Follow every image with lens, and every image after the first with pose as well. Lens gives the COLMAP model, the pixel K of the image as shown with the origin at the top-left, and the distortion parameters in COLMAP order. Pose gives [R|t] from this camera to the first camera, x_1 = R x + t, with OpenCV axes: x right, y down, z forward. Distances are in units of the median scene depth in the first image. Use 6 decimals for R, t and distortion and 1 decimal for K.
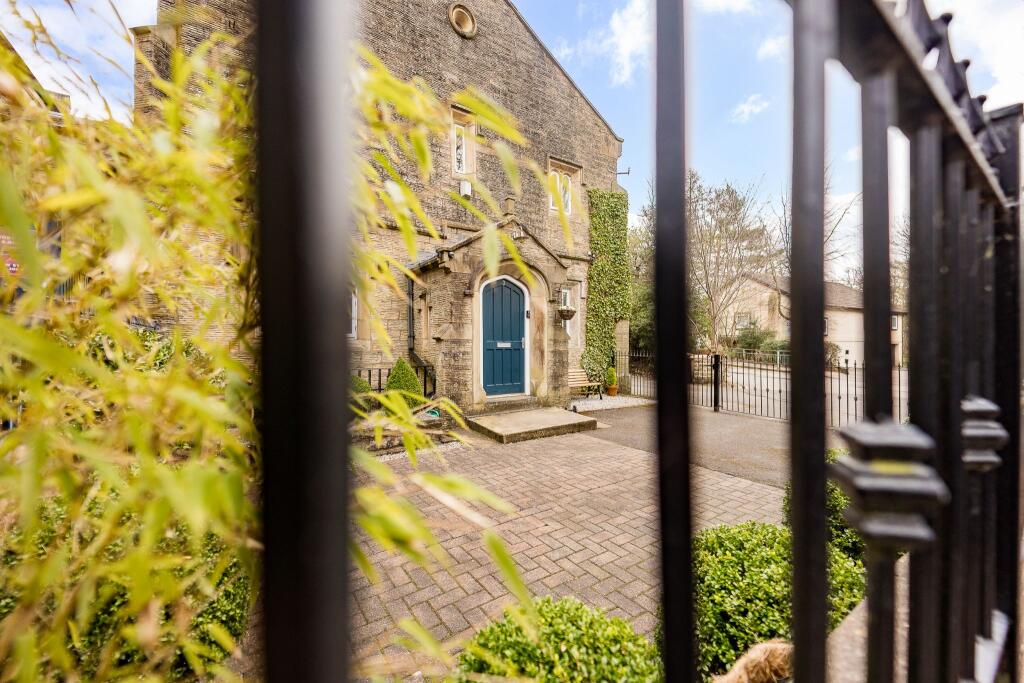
lens RADIAL K [[405.3, 0, 504.0], [0, 405.3, 340.0], [0, 0, 1]] dist [0.059015, -0.026975]
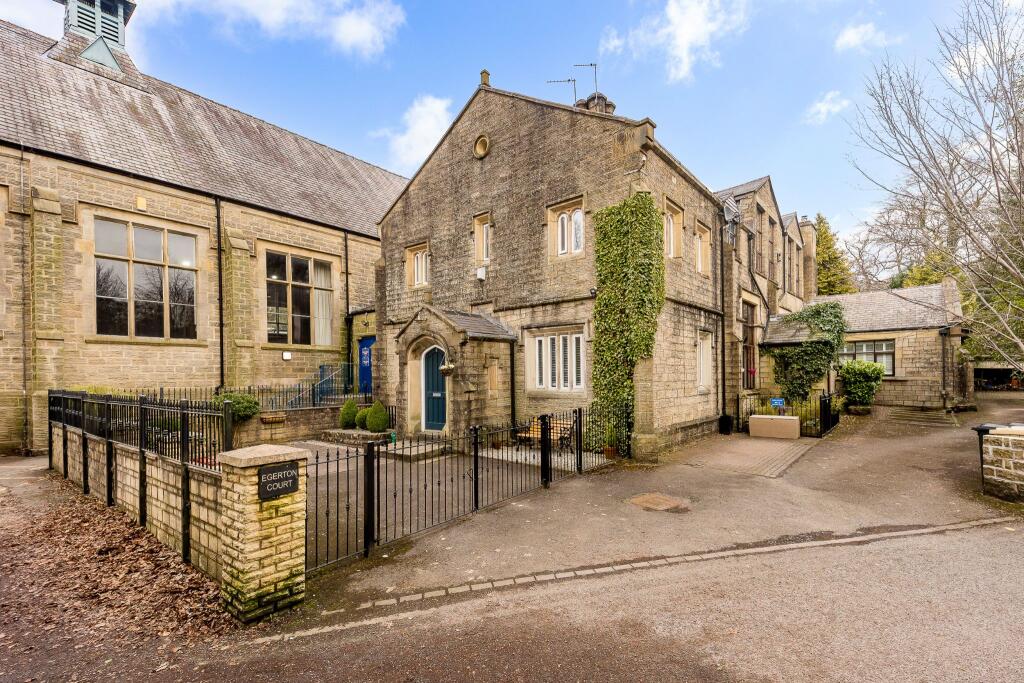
lens RADIAL K [[465.5, 0, 558.0], [0, 465.5, 378.6], [0, 0, 1]] dist [0.056143, -0.027029]
pose [[0.291292, -0.003924, -0.956626, 1.302656], [0.018088, 0.999835, 0.001406, -0.029796], [0.956463, -0.017713, 0.291315, 0.732877]]
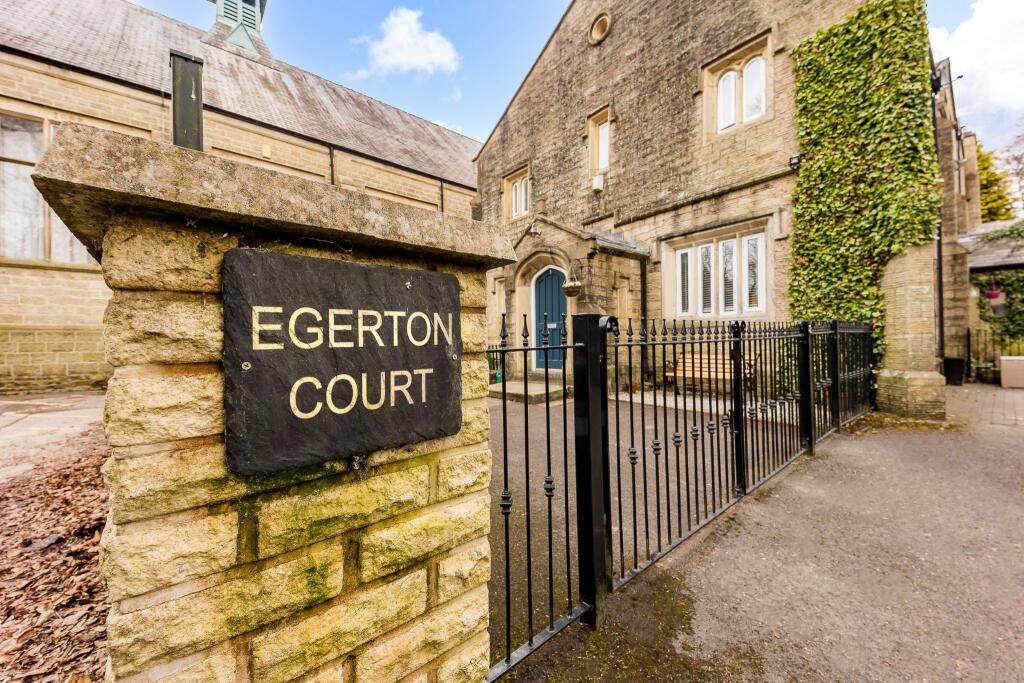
lens RADIAL K [[405.3, 0, 504.0], [0, 405.3, 340.0], [0, 0, 1]] dist [0.059015, -0.026975]
pose [[0.047237, -0.015641, -0.998761, 0.898828], [0.022088, 0.999649, -0.014610, 0.052598], [0.998639, -0.021370, 0.047566, 0.636861]]
